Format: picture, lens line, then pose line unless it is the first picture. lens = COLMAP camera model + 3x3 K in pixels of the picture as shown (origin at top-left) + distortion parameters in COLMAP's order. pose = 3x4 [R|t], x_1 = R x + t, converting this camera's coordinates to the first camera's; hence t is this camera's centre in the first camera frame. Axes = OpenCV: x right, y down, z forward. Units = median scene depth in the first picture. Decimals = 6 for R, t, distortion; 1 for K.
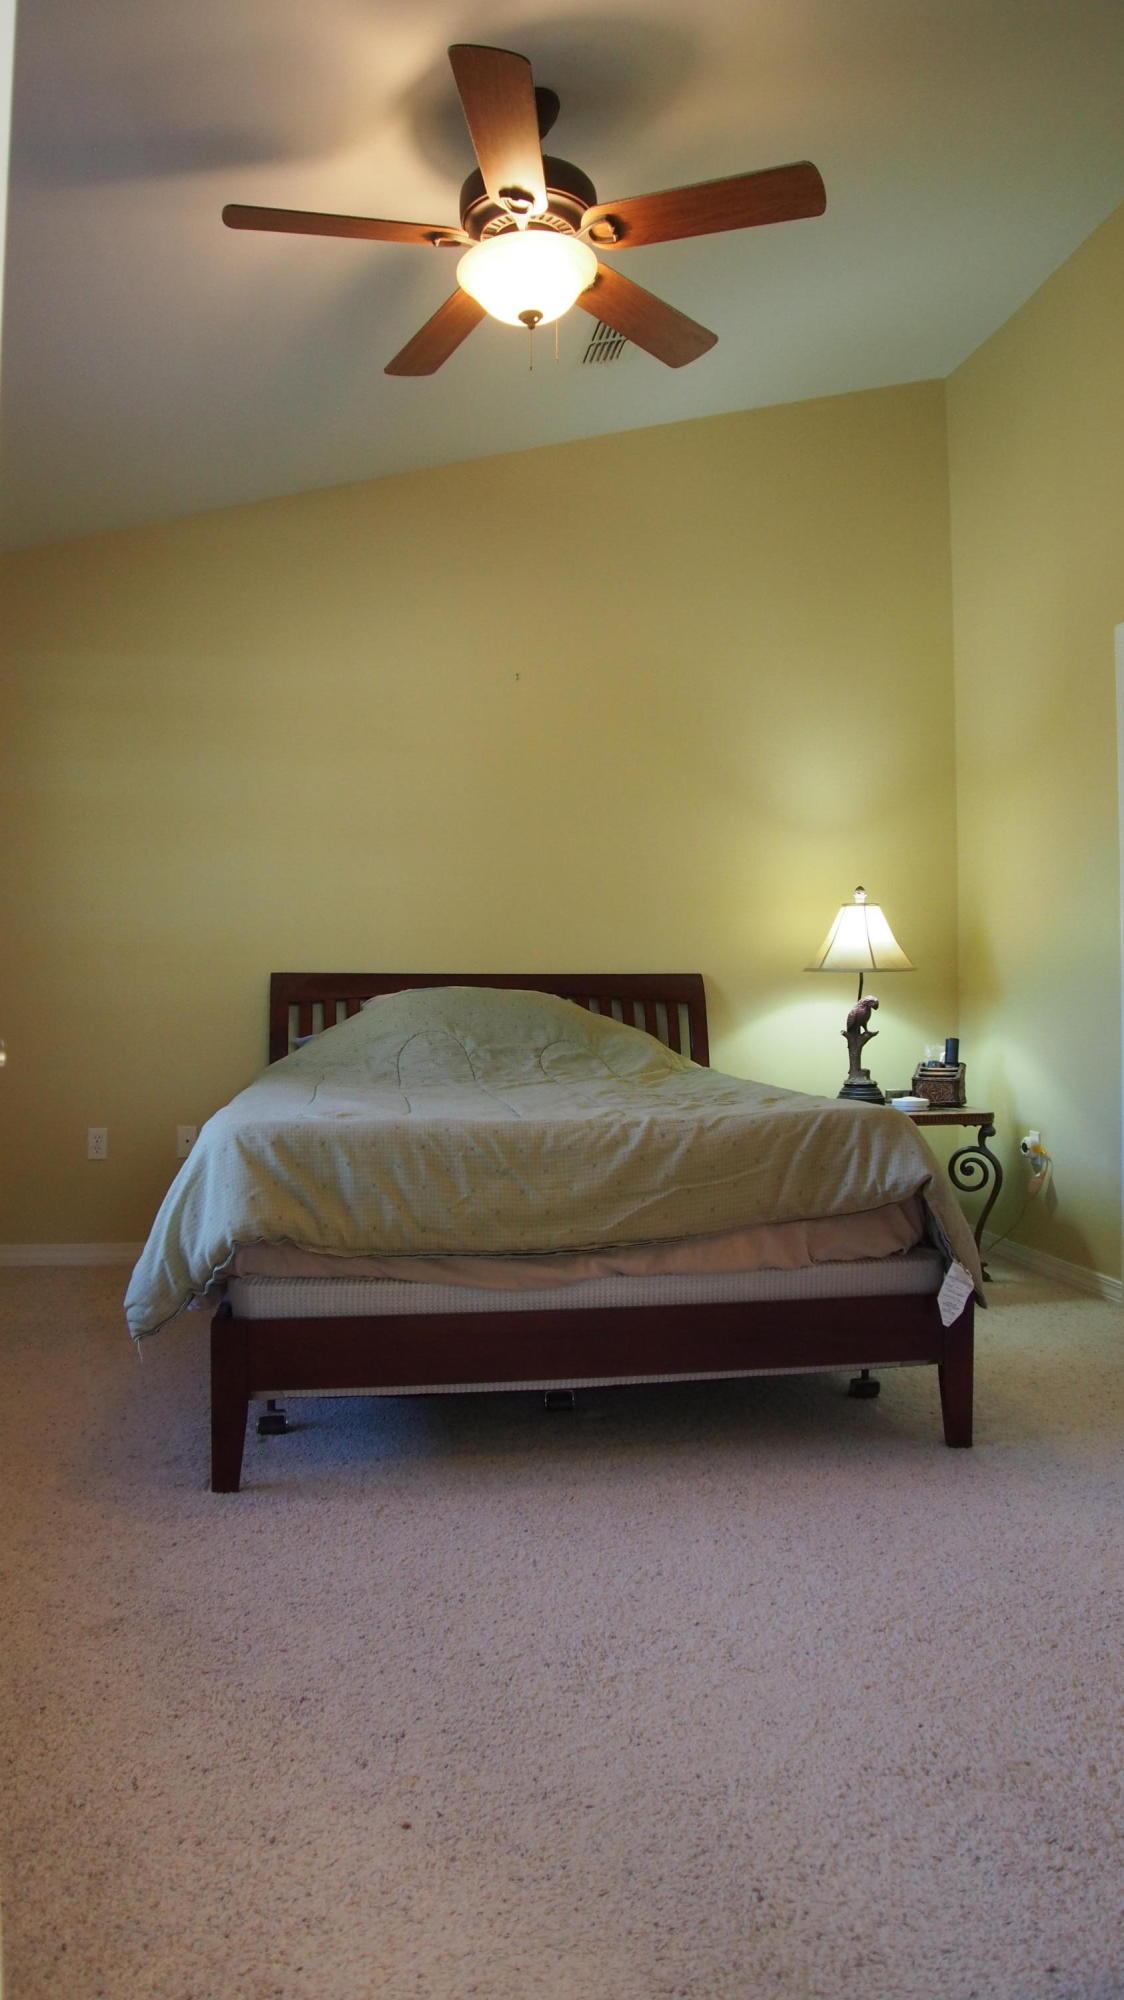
lens RADIAL K [[1324.8, 0, 562.0], [0, 1324.8, 1000.0], [0, 0, 1]] dist [-0.098208, 0.037198]
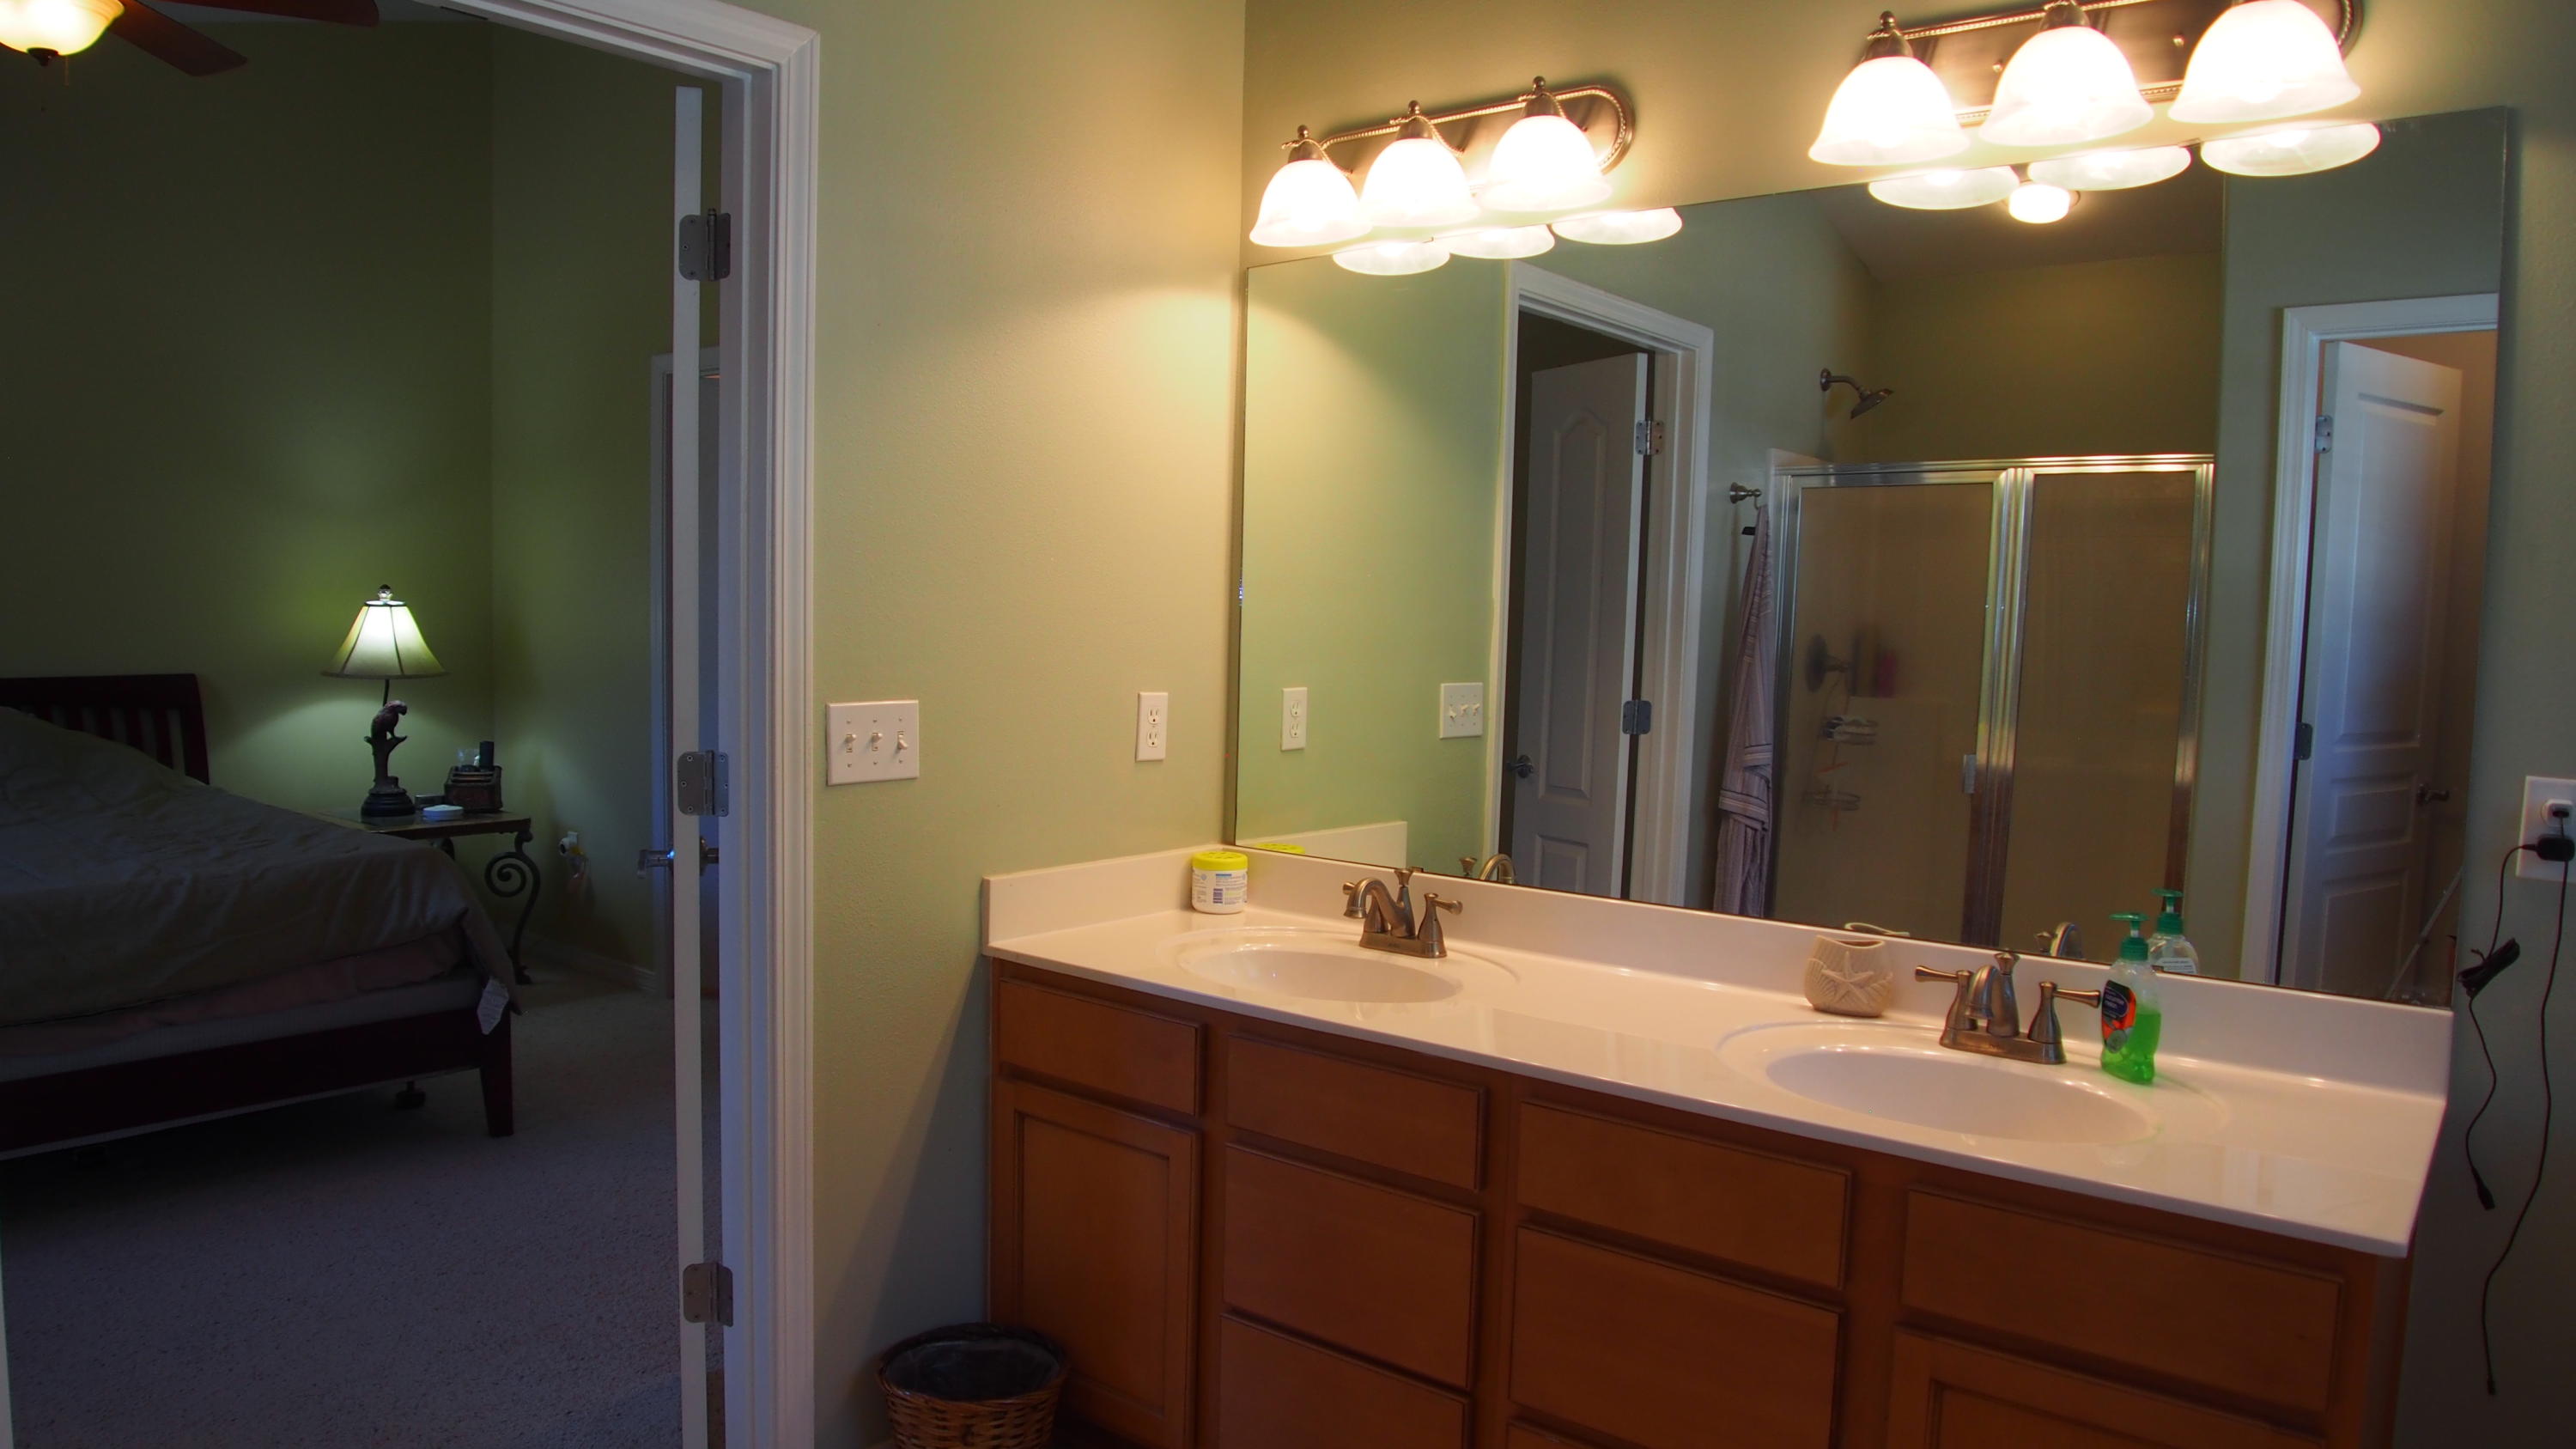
lens RADIAL K [[1706.6, 0, 1282.1], [0, 1706.6, 739.9], [0, 0, 1]] dist [-0.098208, 0.037198]
pose [[0.745548, -0.031395, 0.665712, -0.096210], [-0.026161, 0.996741, 0.076305, -0.087714], [-0.665938, -0.074305, 0.742297, -0.339440]]
